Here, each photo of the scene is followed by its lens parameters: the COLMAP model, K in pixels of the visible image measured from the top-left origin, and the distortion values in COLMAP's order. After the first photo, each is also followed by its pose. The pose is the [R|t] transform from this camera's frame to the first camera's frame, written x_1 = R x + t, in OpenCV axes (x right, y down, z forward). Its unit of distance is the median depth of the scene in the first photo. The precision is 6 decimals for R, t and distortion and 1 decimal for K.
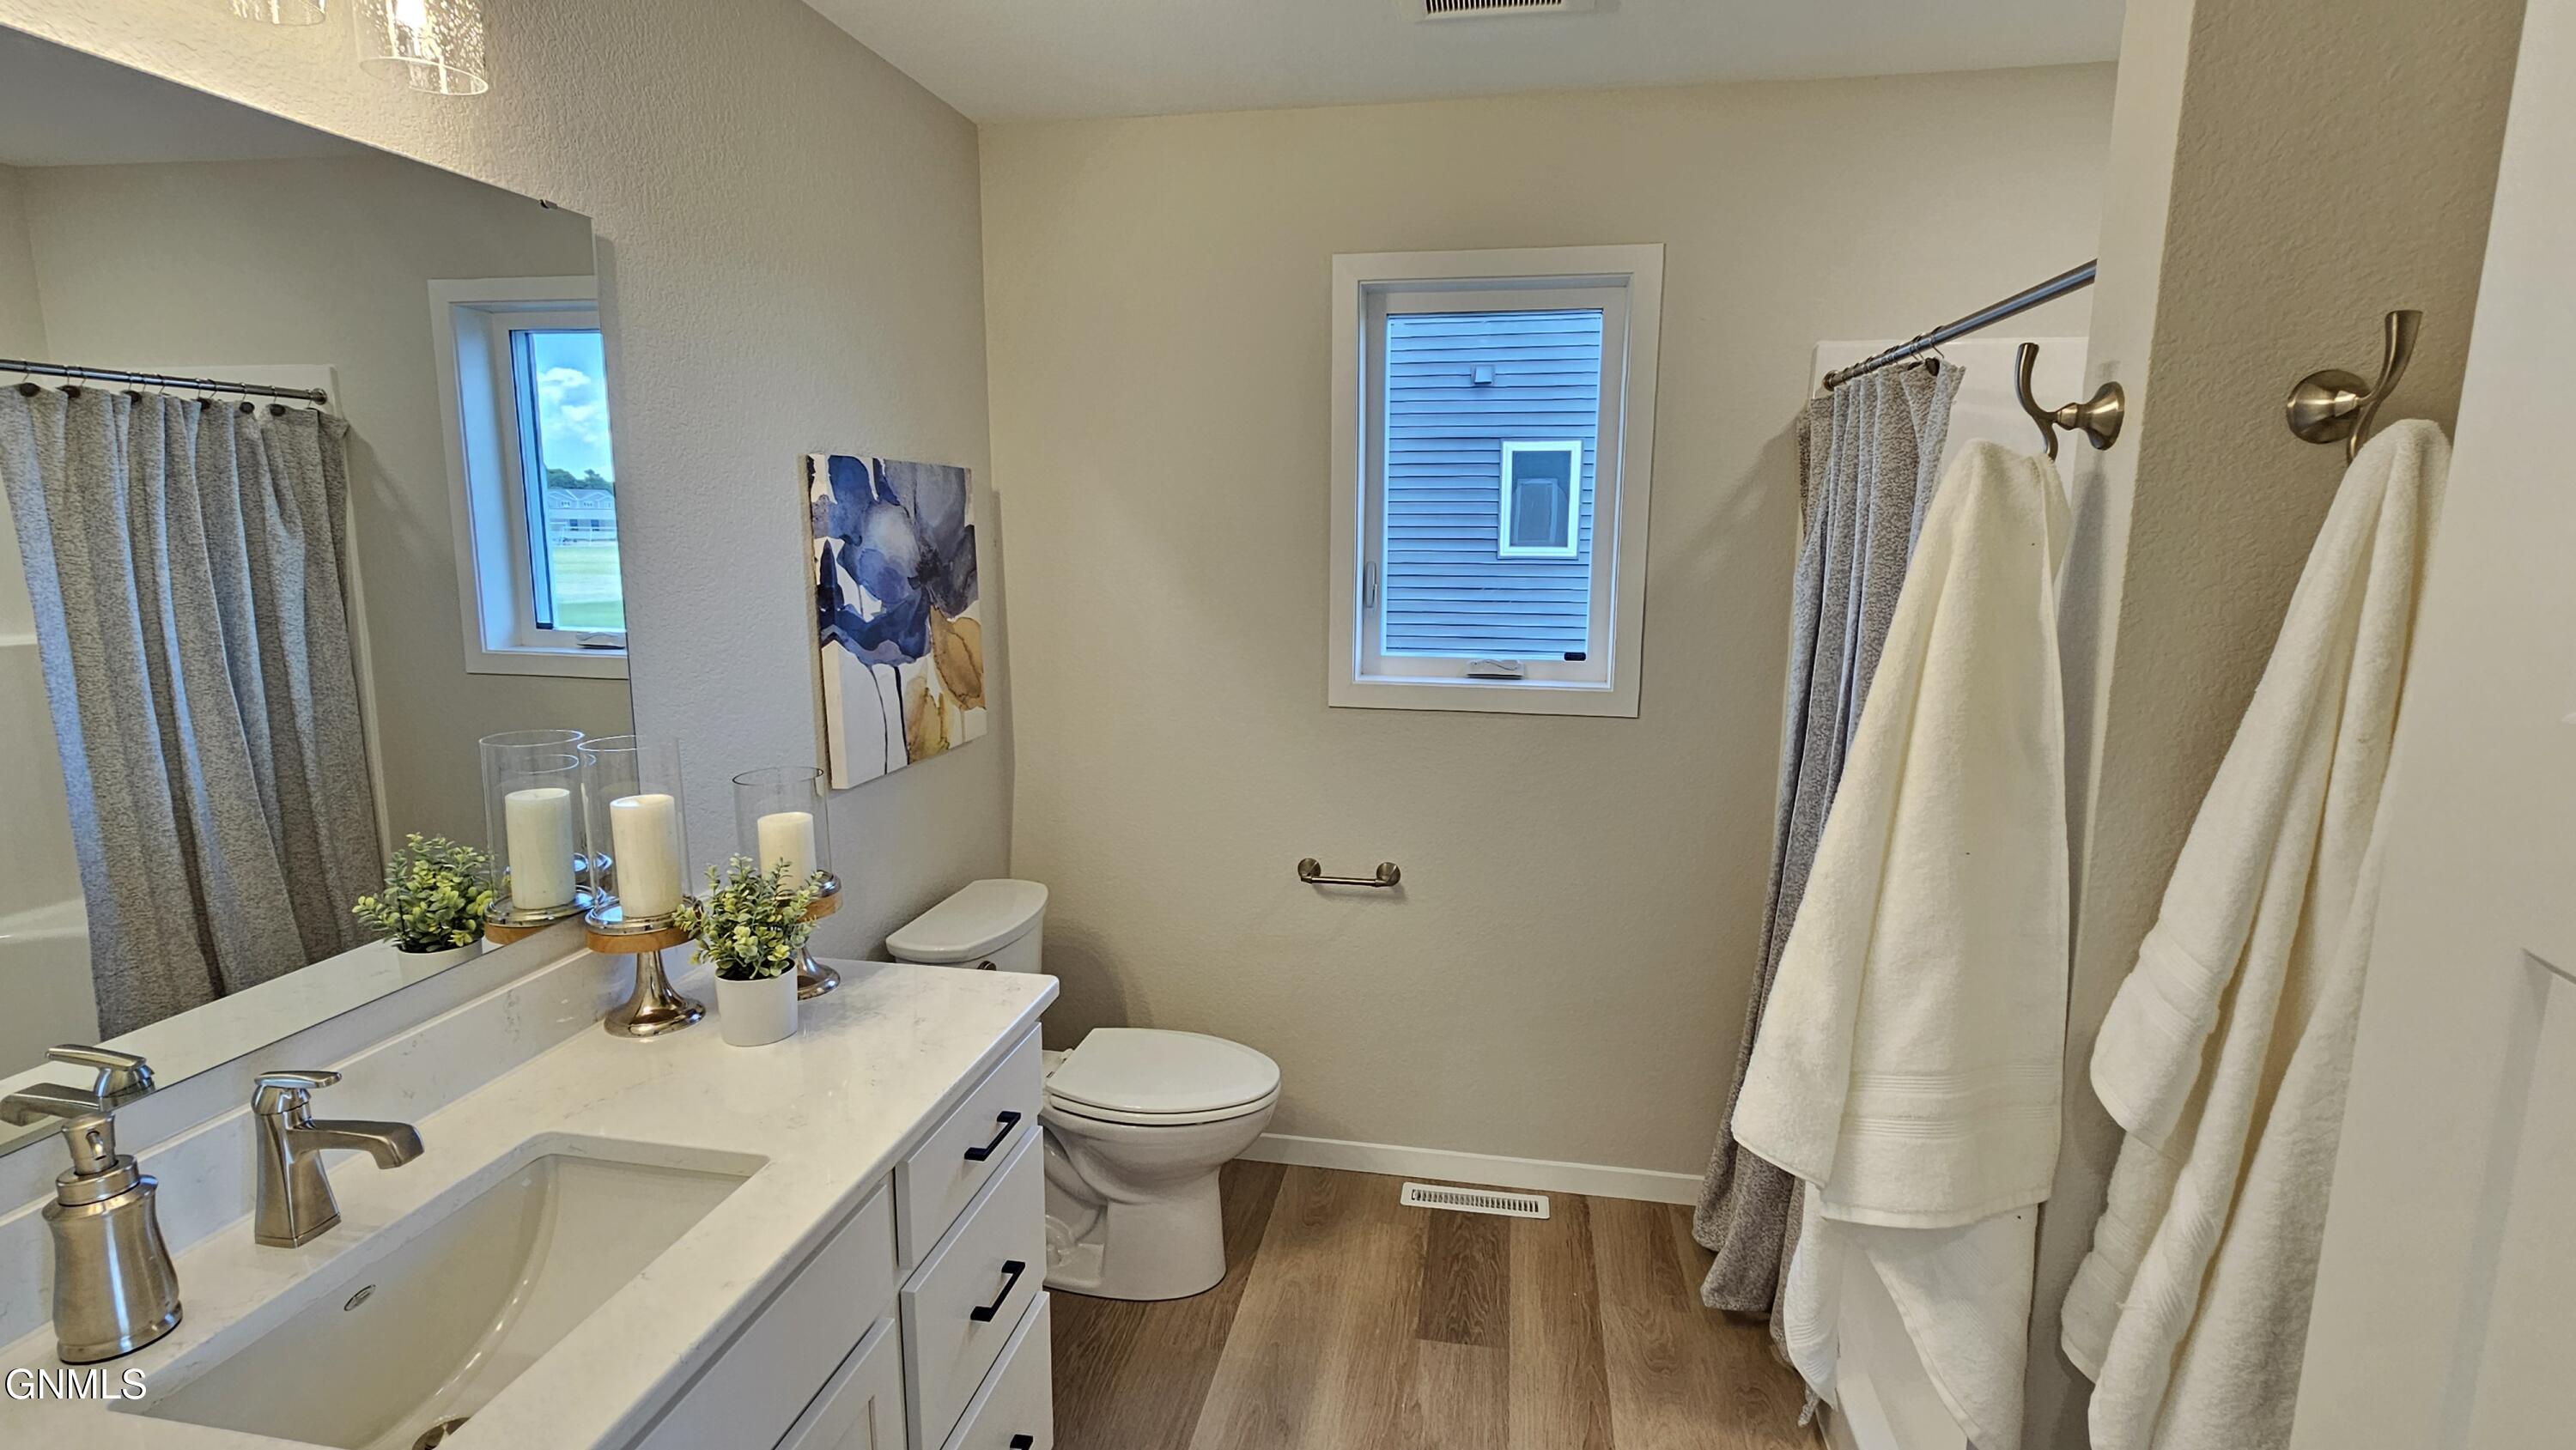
lens RADIAL K [[1217.9, 0, 1305.1], [0, 1217.9, 727.6], [0, 0, 1]] dist [0.003086, 0.000247]
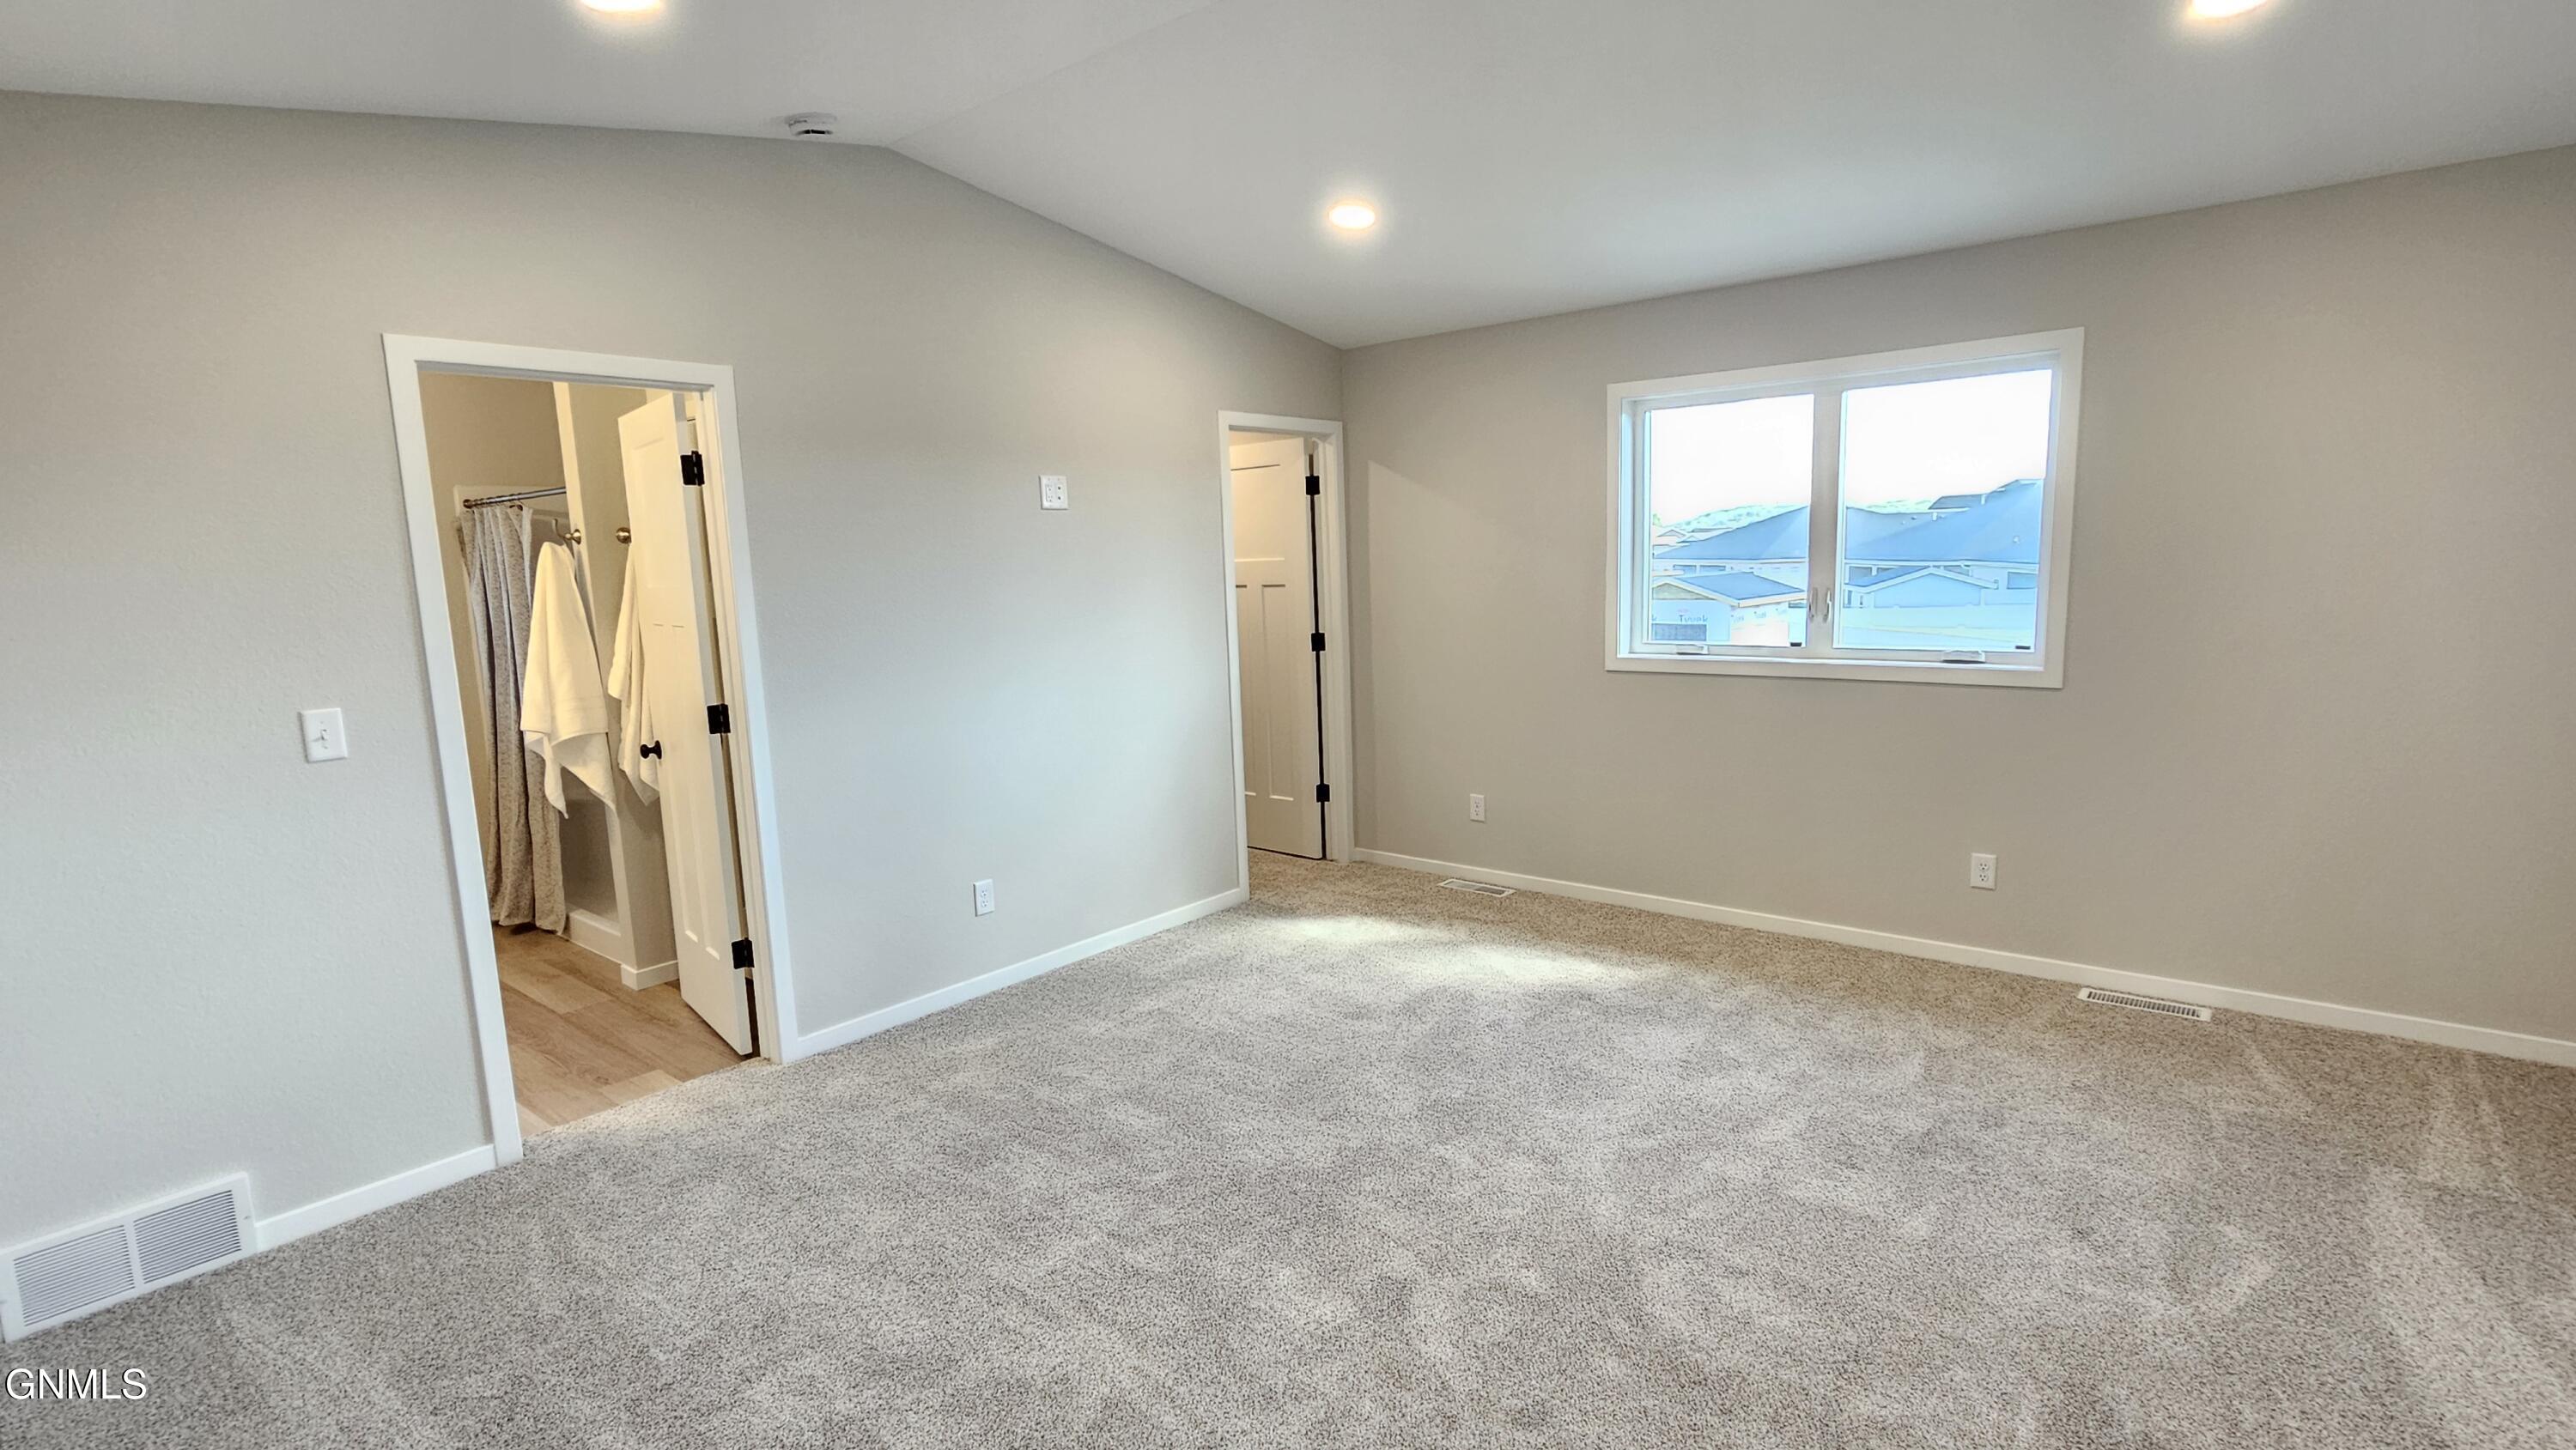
lens RADIAL K [[1217.9, 0, 1305.1], [0, 1217.9, 727.6], [0, 0, 1]] dist [0.003086, 0.000247]
pose [[0.497656, -0.148112, 0.854635, -0.834130], [0.180392, 0.981442, 0.065045, 0.262491], [-0.848409, 0.121799, 0.515138, -1.499590]]
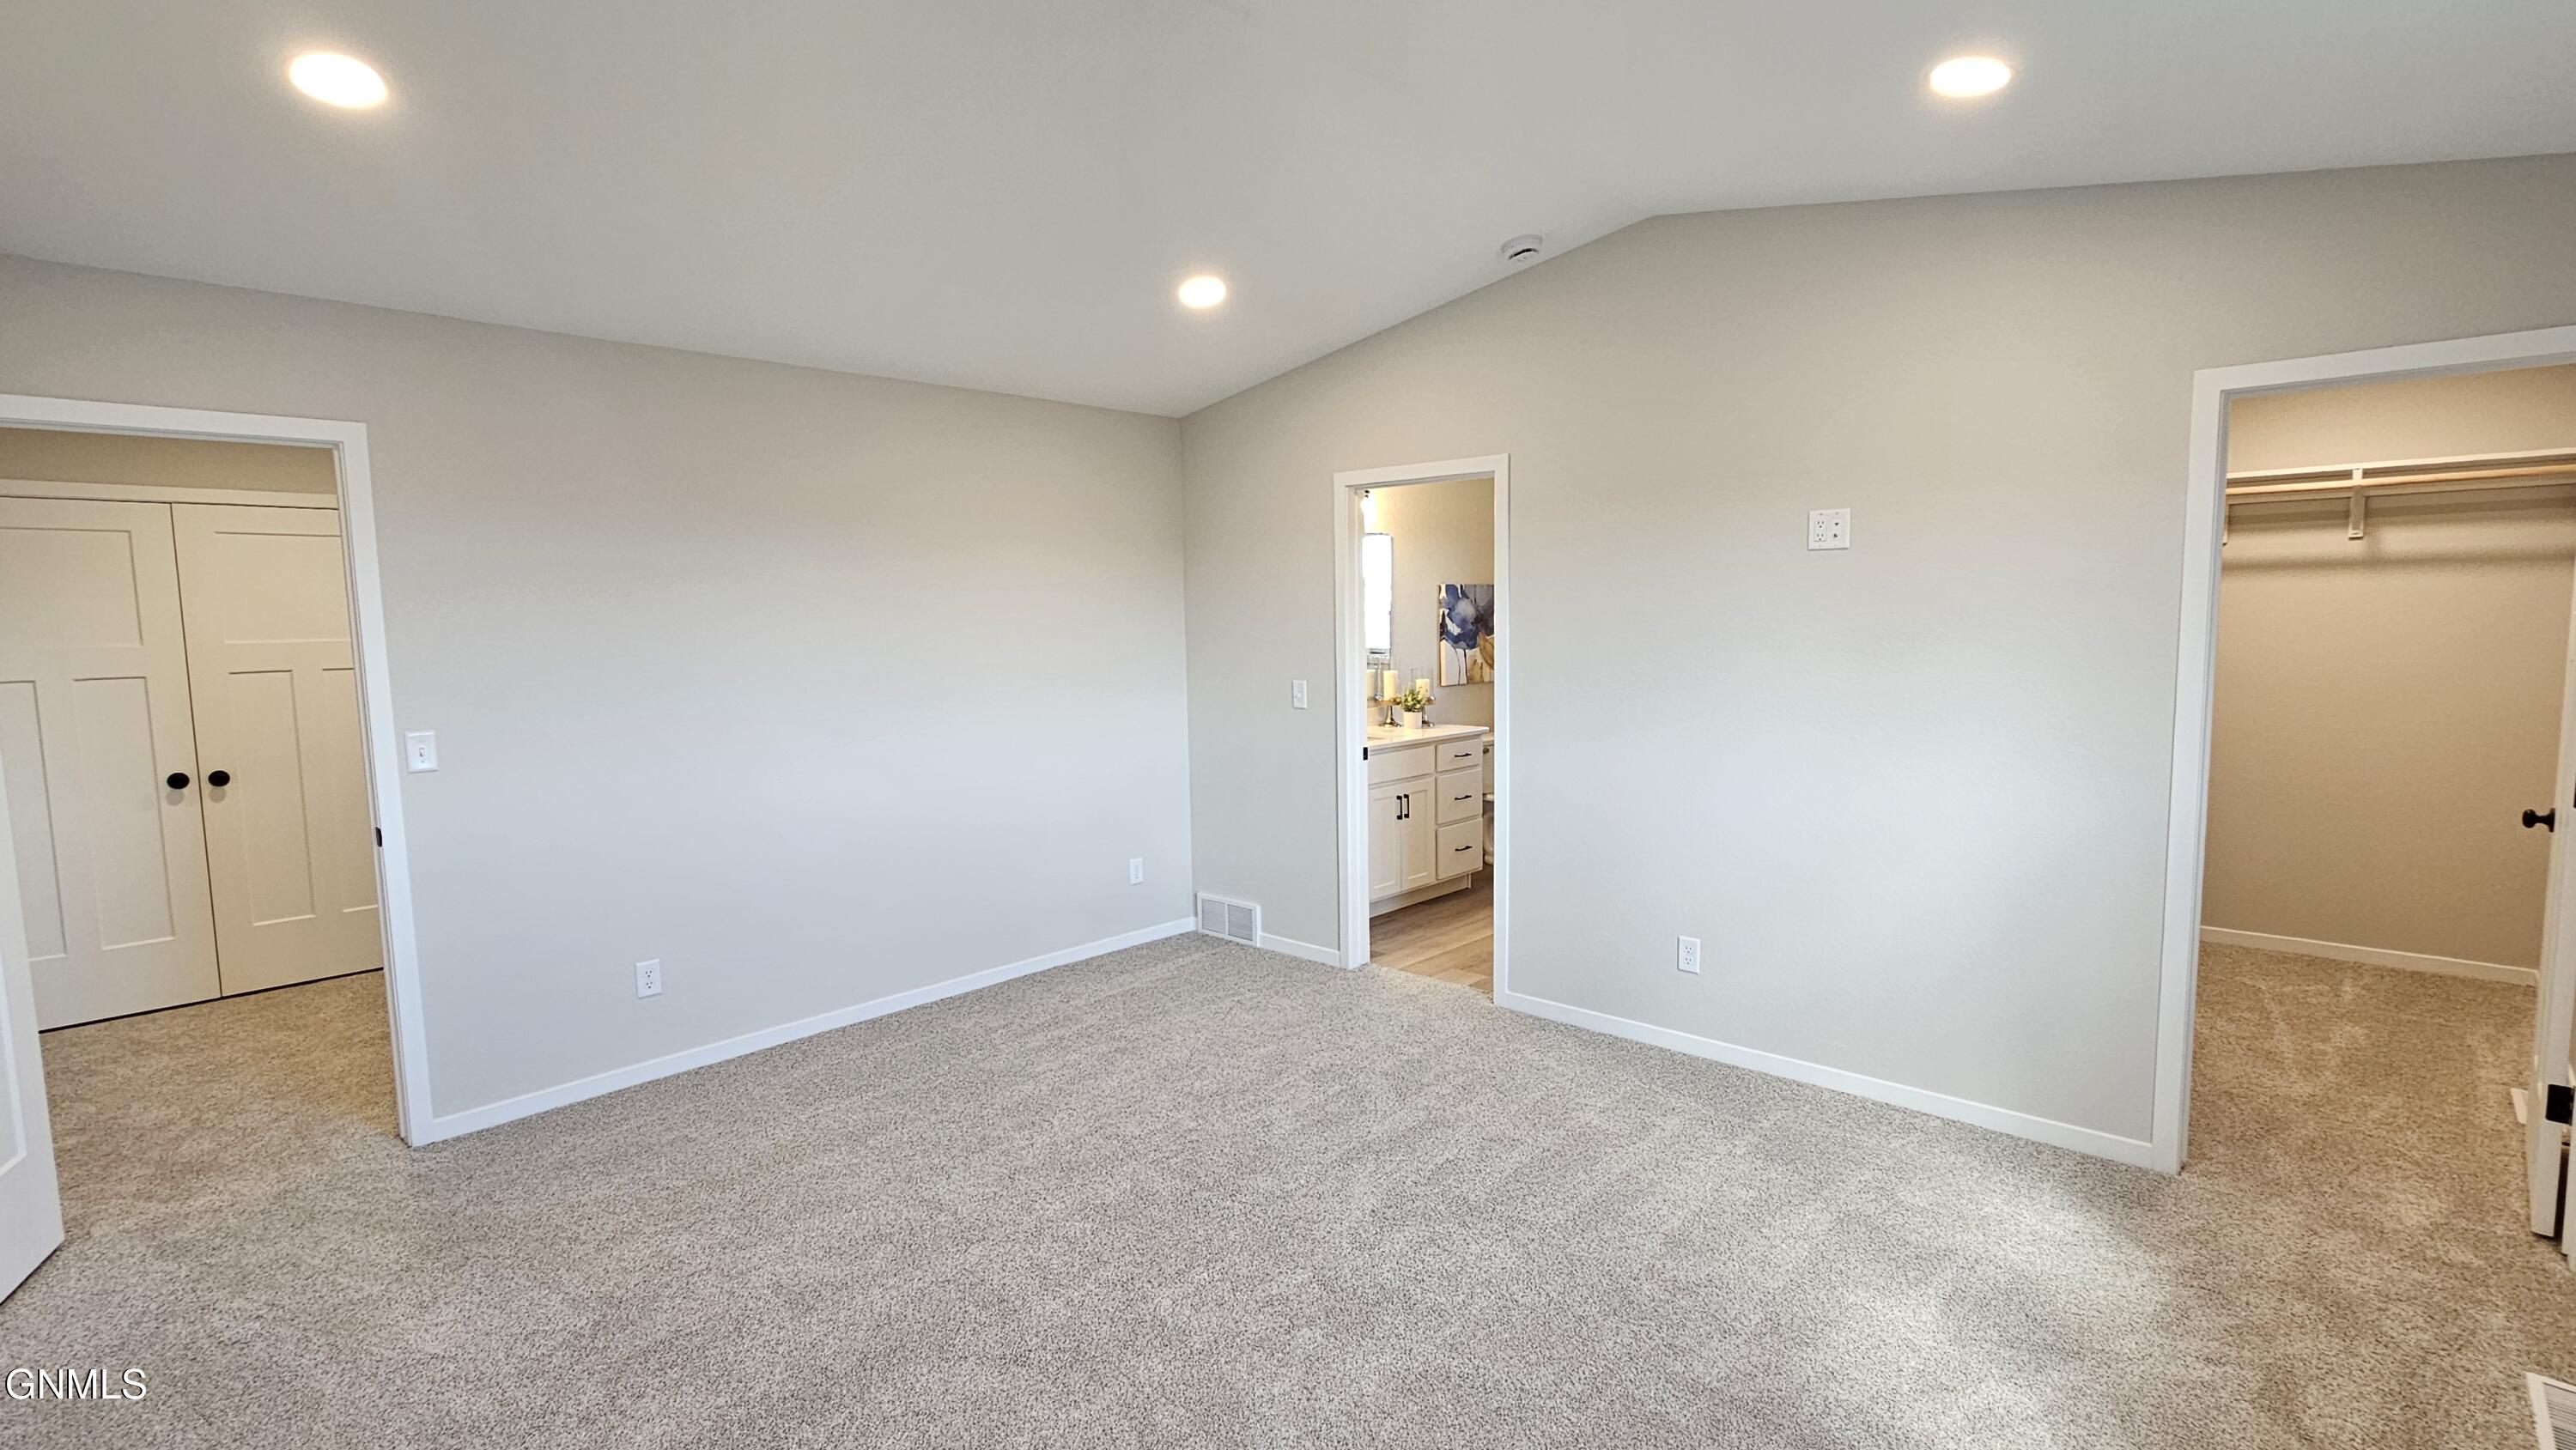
lens RADIAL K [[1217.9, 0, 1305.1], [0, 1217.9, 727.6], [0, 0, 1]] dist [0.003086, 0.000247]
pose [[0.843715, 0.035524, -0.535615, 1.071849], [-0.071210, 0.996396, -0.046087, 0.344334], [0.532047, 0.077026, 0.843204, -1.965146]]
